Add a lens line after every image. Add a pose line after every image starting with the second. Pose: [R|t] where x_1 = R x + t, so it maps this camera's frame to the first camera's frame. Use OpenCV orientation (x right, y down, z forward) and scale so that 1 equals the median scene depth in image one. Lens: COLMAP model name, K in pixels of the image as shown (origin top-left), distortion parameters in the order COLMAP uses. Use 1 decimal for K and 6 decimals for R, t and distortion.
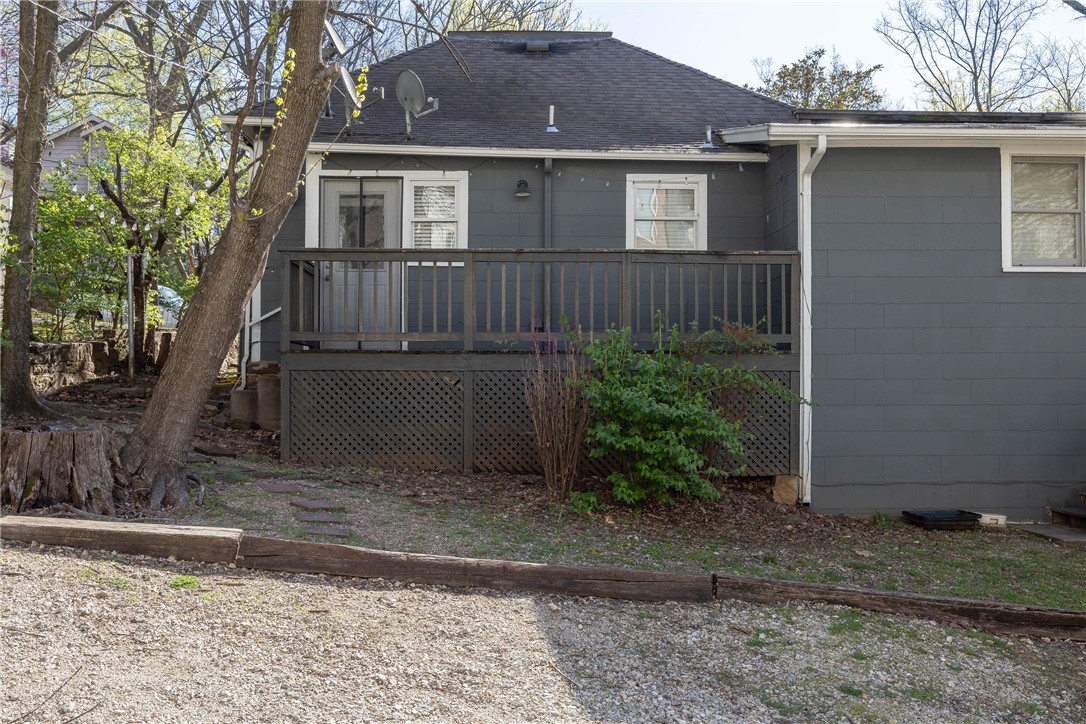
lens RADIAL K [[1100.9, 0, 538.1], [0, 1100.9, 366.9], [0, 0, 1]] dist [0.045799, 0.000000]
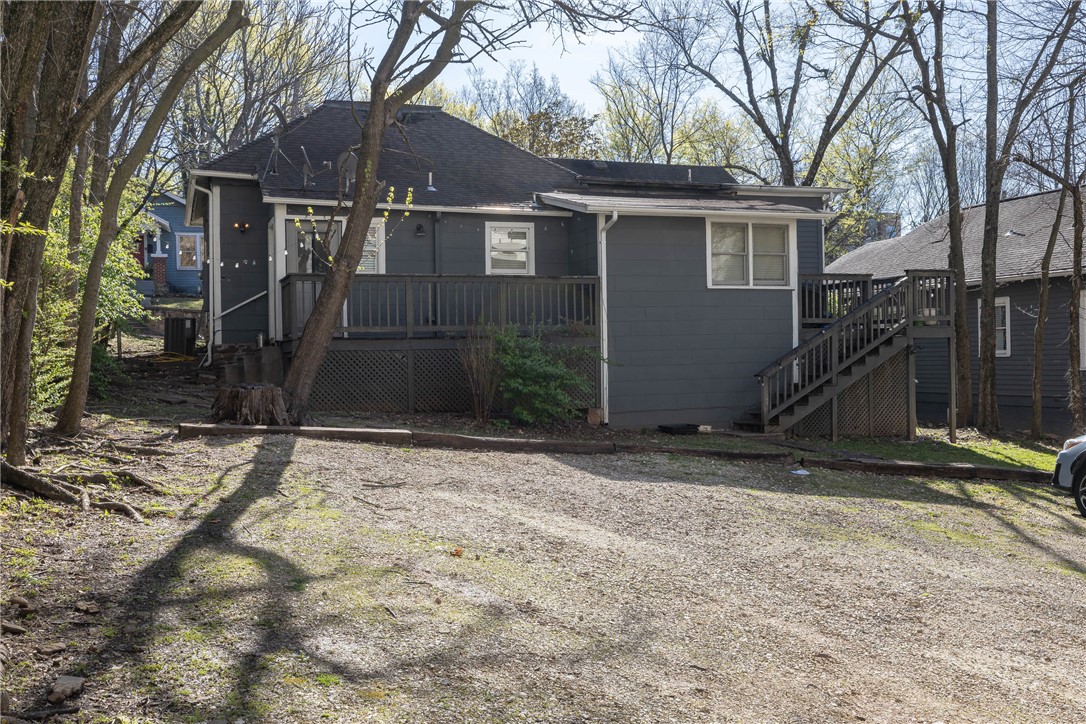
lens RADIAL K [[1100.9, 0, 545.1], [0, 1100.9, 358.2], [0, 0, 1]] dist [0.045799, 0.000000]
pose [[0.955395, -0.019093, 0.294712, -0.350971], [0.012181, 0.999606, 0.025272, -0.022531], [-0.295079, -0.020555, 0.955252, -0.606096]]
